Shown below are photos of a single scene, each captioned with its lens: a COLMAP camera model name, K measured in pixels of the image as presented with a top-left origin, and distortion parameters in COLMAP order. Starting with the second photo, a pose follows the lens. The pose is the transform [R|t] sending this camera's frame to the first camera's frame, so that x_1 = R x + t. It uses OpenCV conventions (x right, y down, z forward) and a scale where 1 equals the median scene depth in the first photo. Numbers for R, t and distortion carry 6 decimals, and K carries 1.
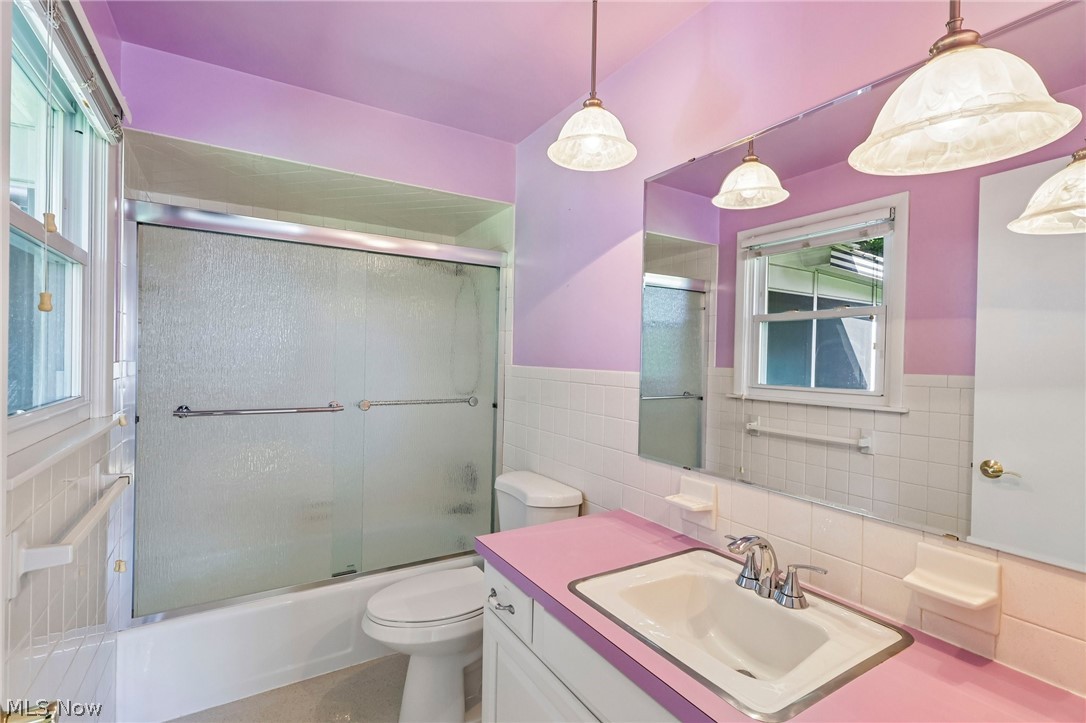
lens RADIAL K [[502.1, 0, 542.3], [0, 502.1, 364.4], [0, 0, 1]] dist [-0.003279, 0.001398]
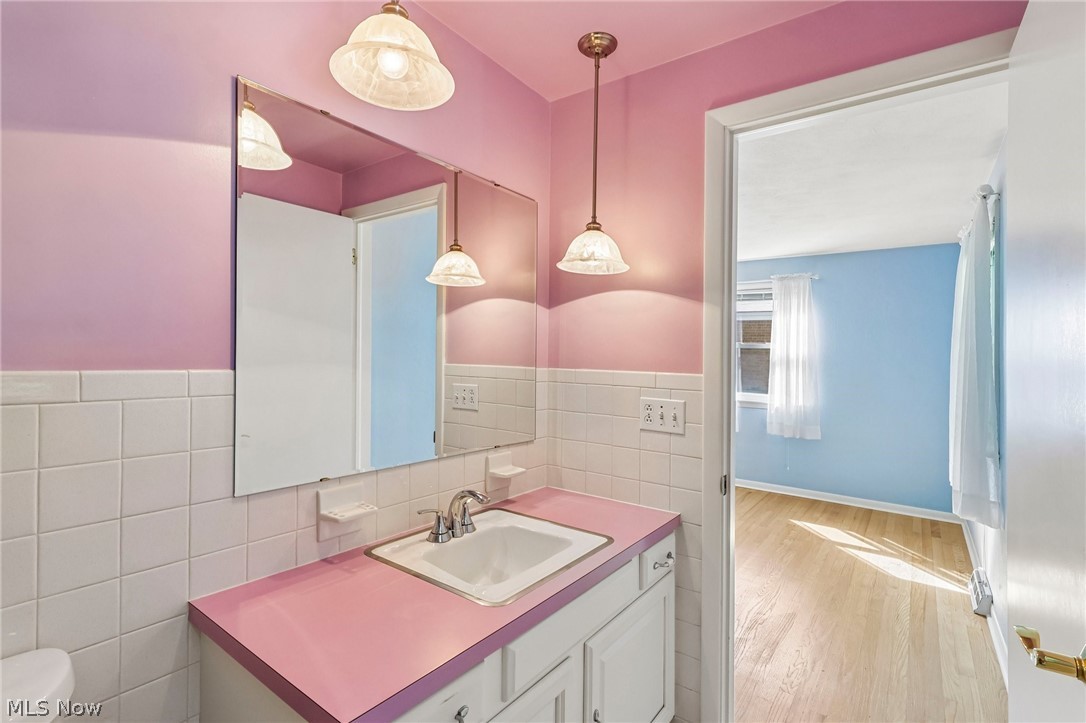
lens RADIAL K [[502.1, 0, 539.2], [0, 502.1, 357.9], [0, 0, 1]] dist [-0.003279, 0.001398]
pose [[-0.367896, -0.036643, 0.929145, -0.696600], [-0.026631, 0.999229, 0.028863, -0.035654], [-0.929486, -0.014125, -0.368588, 1.093257]]
